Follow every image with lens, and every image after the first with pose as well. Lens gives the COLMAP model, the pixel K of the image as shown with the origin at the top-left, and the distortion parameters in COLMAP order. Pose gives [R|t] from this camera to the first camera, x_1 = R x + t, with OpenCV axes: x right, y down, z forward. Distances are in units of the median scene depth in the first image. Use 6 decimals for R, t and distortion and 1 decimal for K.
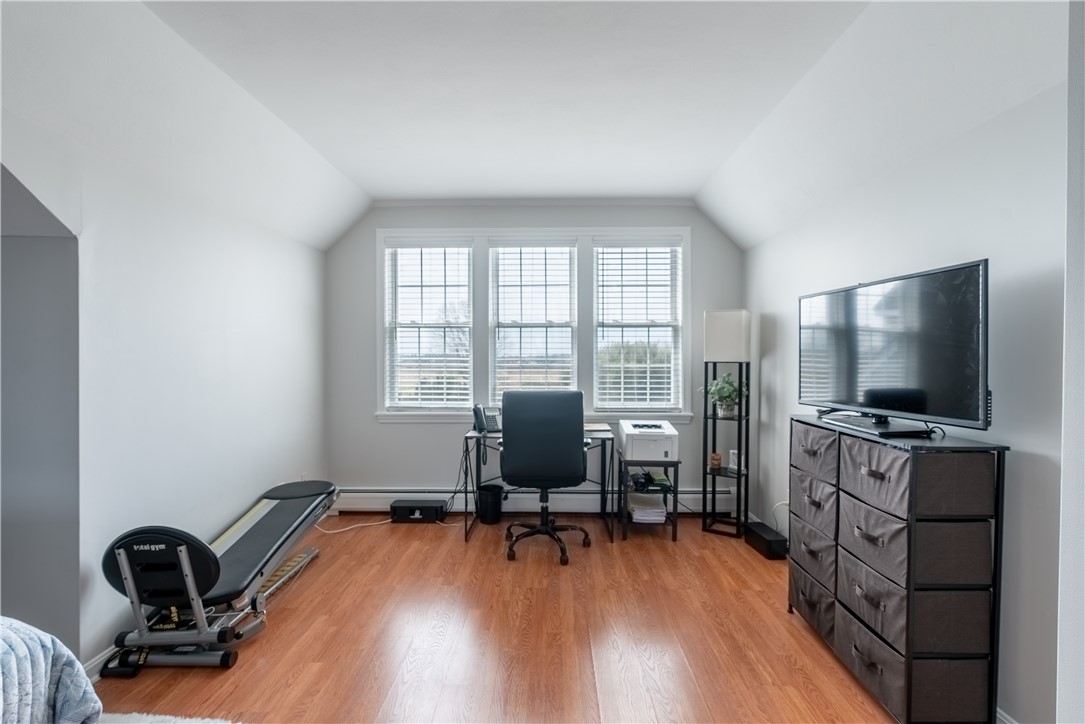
lens RADIAL K [[501.7, 0, 542.5], [0, 501.7, 362.0], [0, 0, 1]] dist [-0.008595, 0.000616]
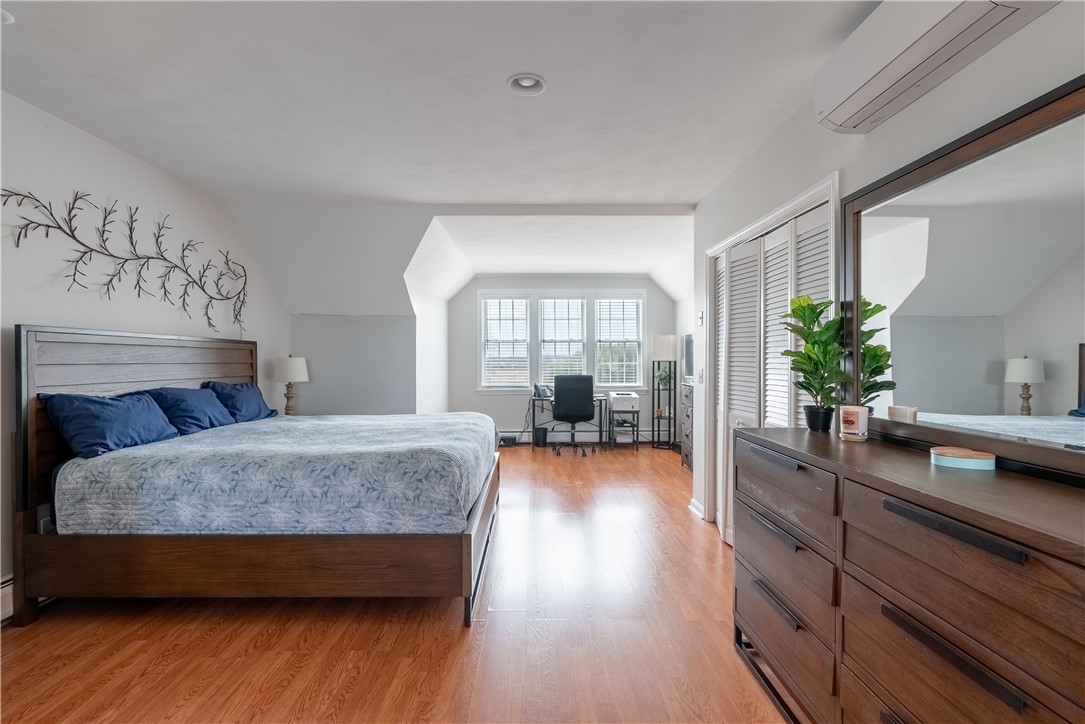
lens RADIAL K [[501.7, 0, 542.5], [0, 501.7, 362.0], [0, 0, 1]] dist [-0.008595, 0.000616]
pose [[0.999230, -0.002469, 0.039158, -0.172970], [0.002662, 0.999985, -0.004880, 0.011046], [-0.039146, 0.004981, 0.999221, -0.887521]]
